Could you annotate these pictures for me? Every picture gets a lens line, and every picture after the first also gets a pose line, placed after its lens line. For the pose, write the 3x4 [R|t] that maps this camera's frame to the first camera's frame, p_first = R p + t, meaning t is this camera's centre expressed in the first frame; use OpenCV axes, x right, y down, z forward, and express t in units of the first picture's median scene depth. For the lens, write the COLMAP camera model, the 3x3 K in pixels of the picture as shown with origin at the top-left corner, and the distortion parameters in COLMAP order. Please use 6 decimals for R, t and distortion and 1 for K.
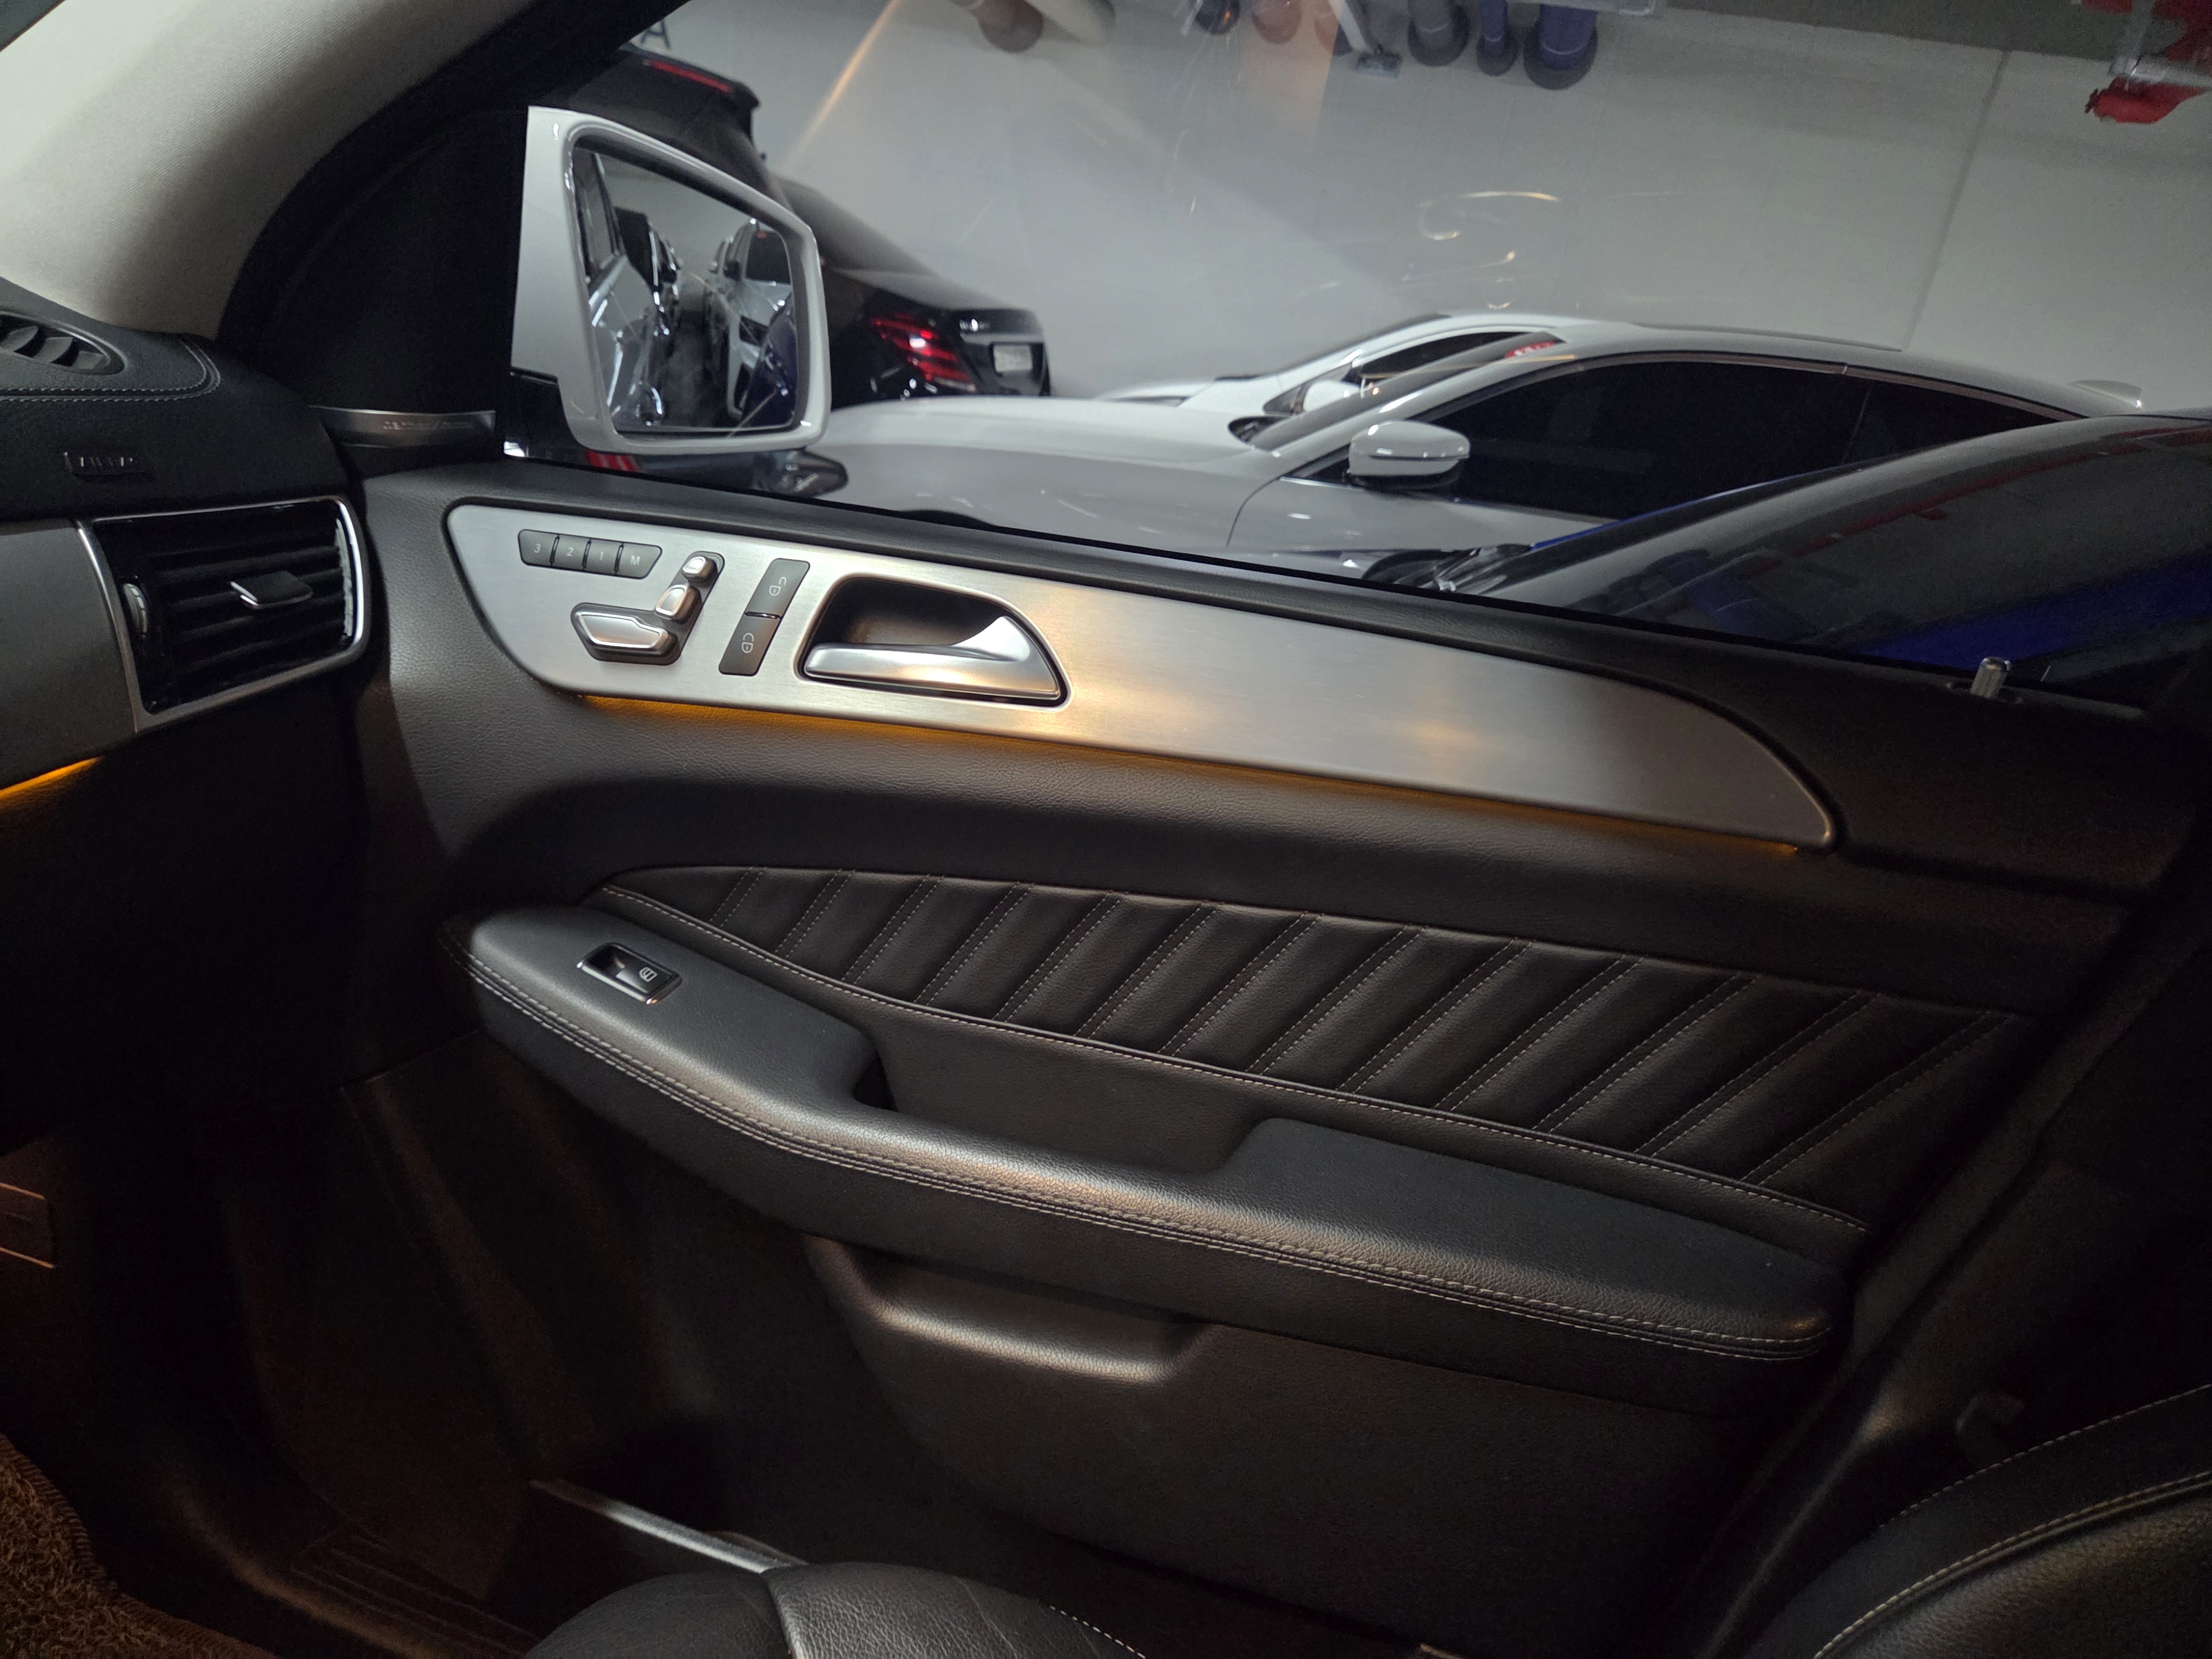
lens RADIAL K [[1493.6, 0, 1090.3], [0, 1493.6, 821.3], [0, 0, 1]] dist [0.057203, -0.064726]
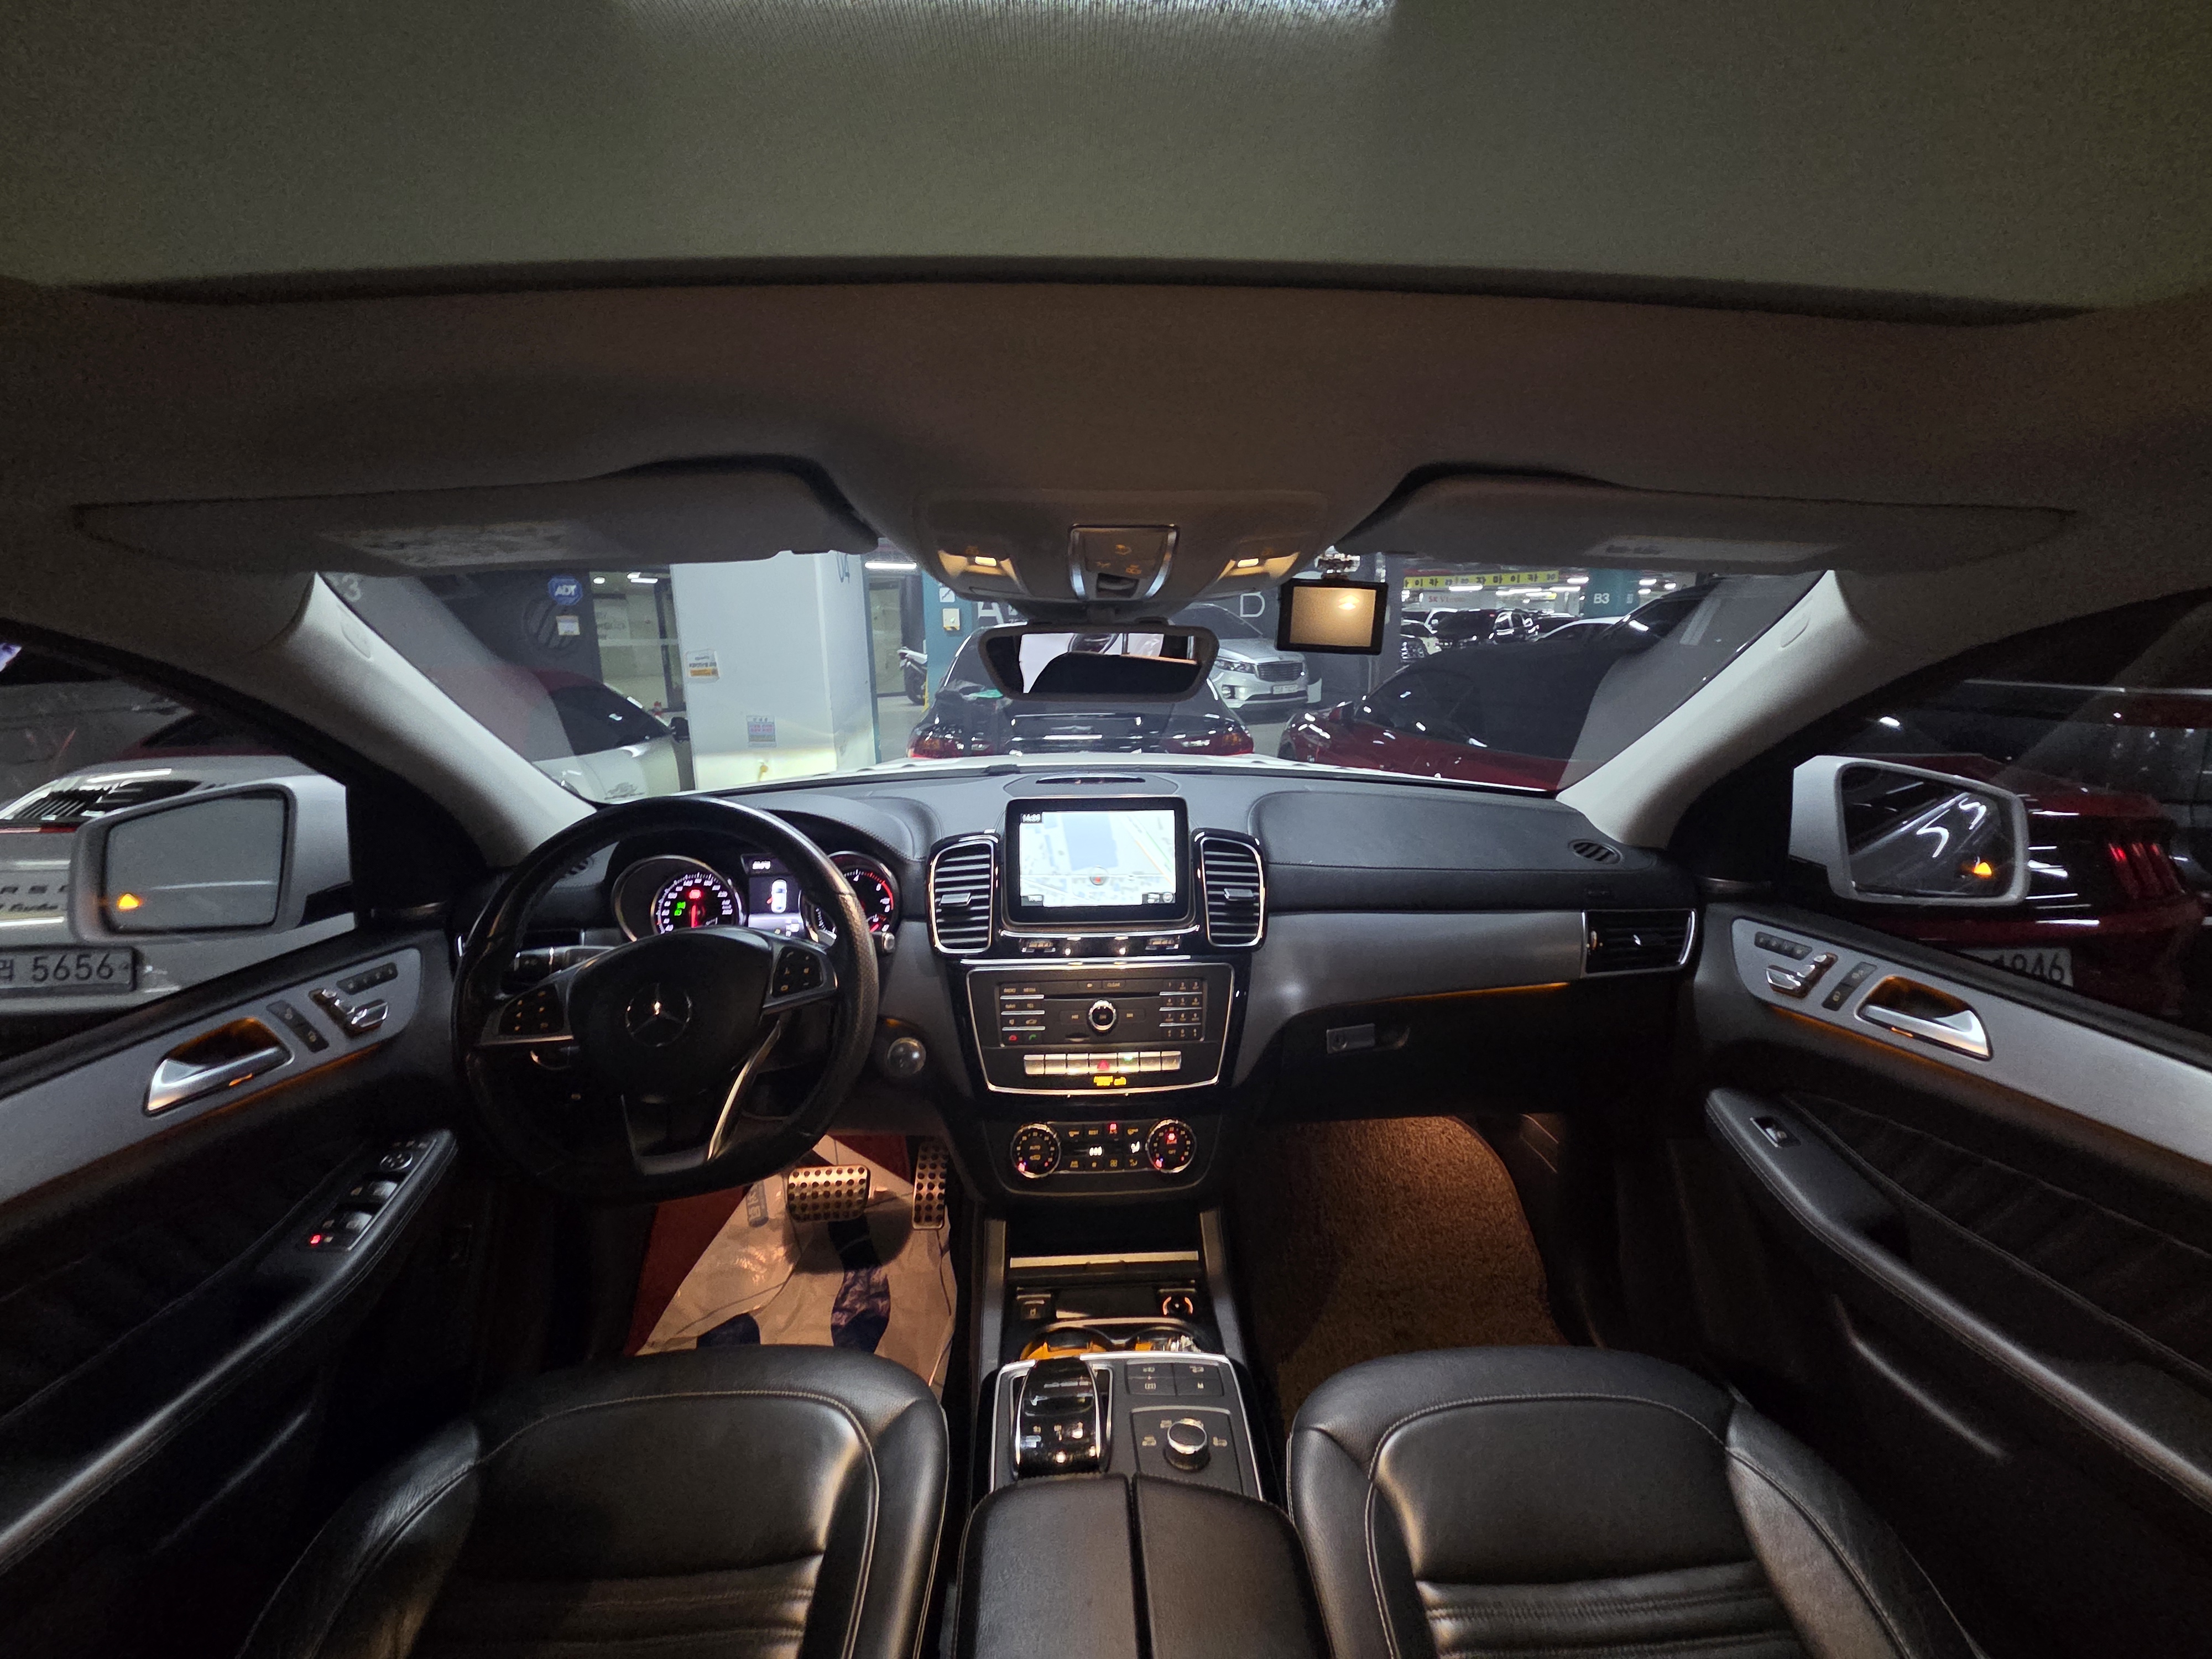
lens RADIAL K [[893.2, 0, 1116.5], [0, 893.2, 820.4], [0, 0, 1]] dist [0.000637, -0.000223]
pose [[0.316842, 0.038033, -0.947715, 0.647346], [-0.257538, 0.965106, -0.047370, -0.030965], [0.912844, 0.259082, 0.315581, -0.441055]]
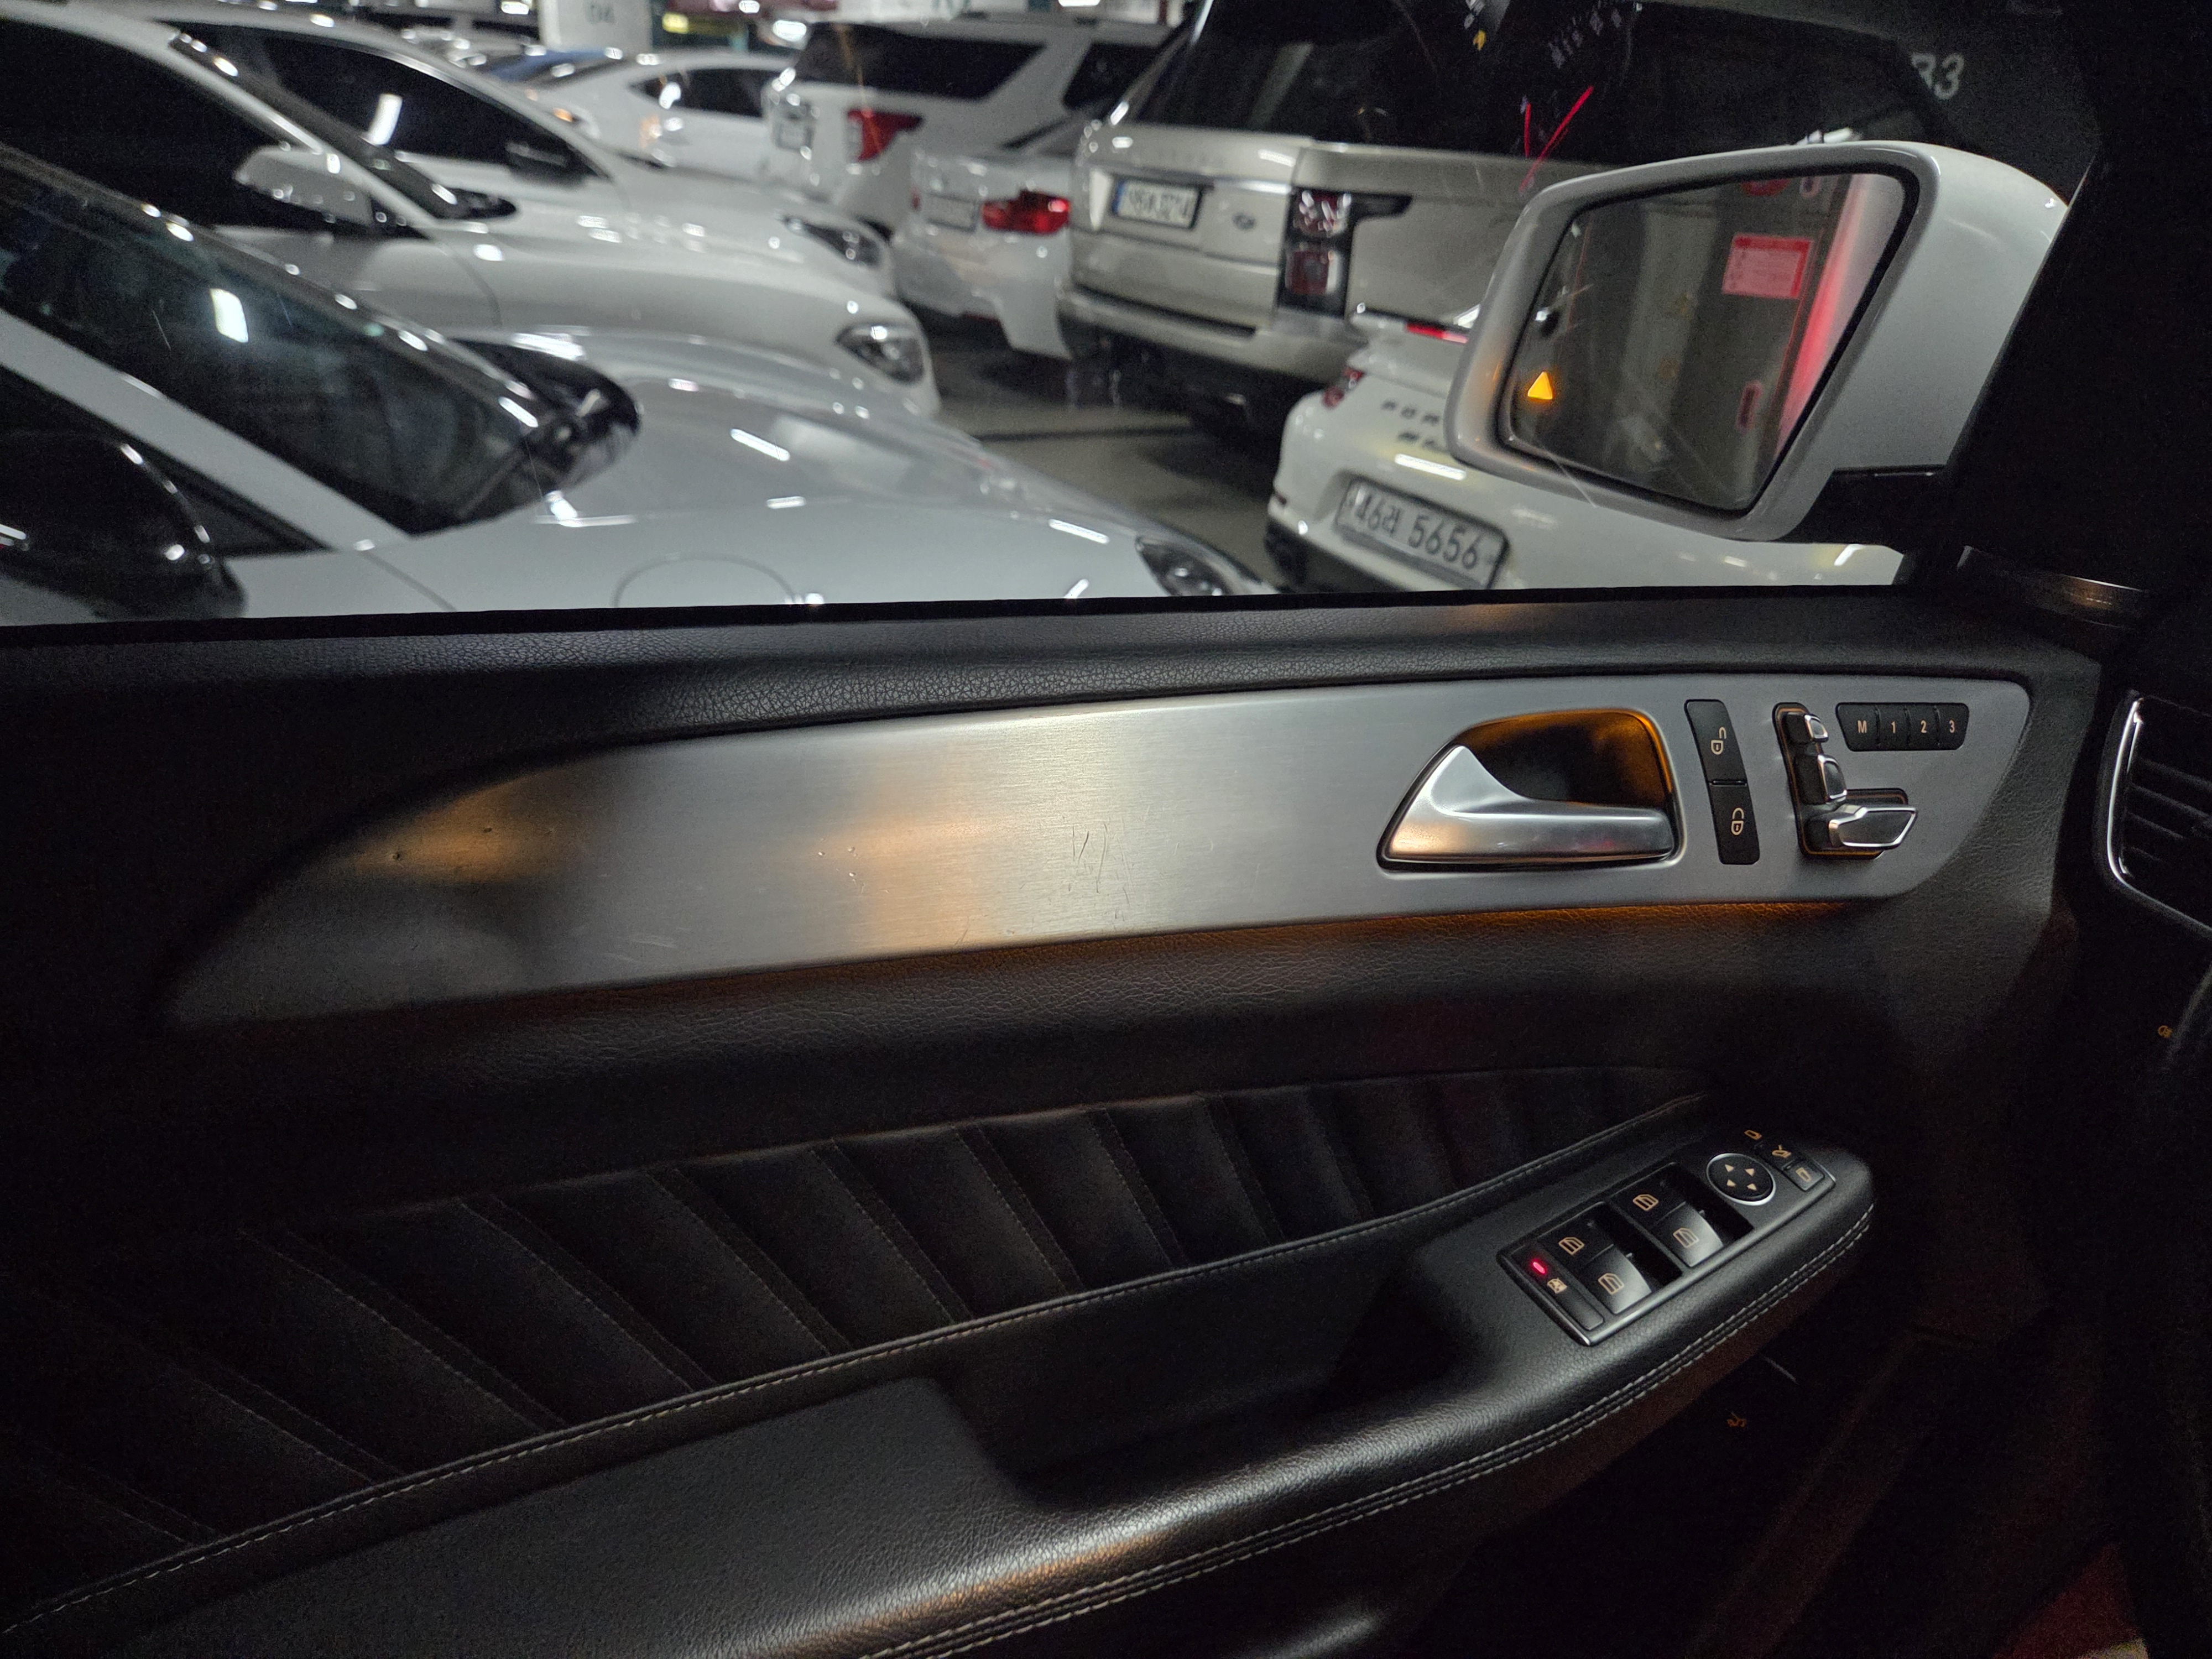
lens RADIAL K [[1539.8, 0, 1106.0], [0, 1539.8, 829.5], [0, 0, 1]] dist [0.041154, 0.000806]
pose [[-0.698868, 0.088745, -0.709724, -0.049310], [-0.415598, 0.757193, 0.503922, 0.213545], [0.582118, 0.647135, -0.492296, -0.768242]]
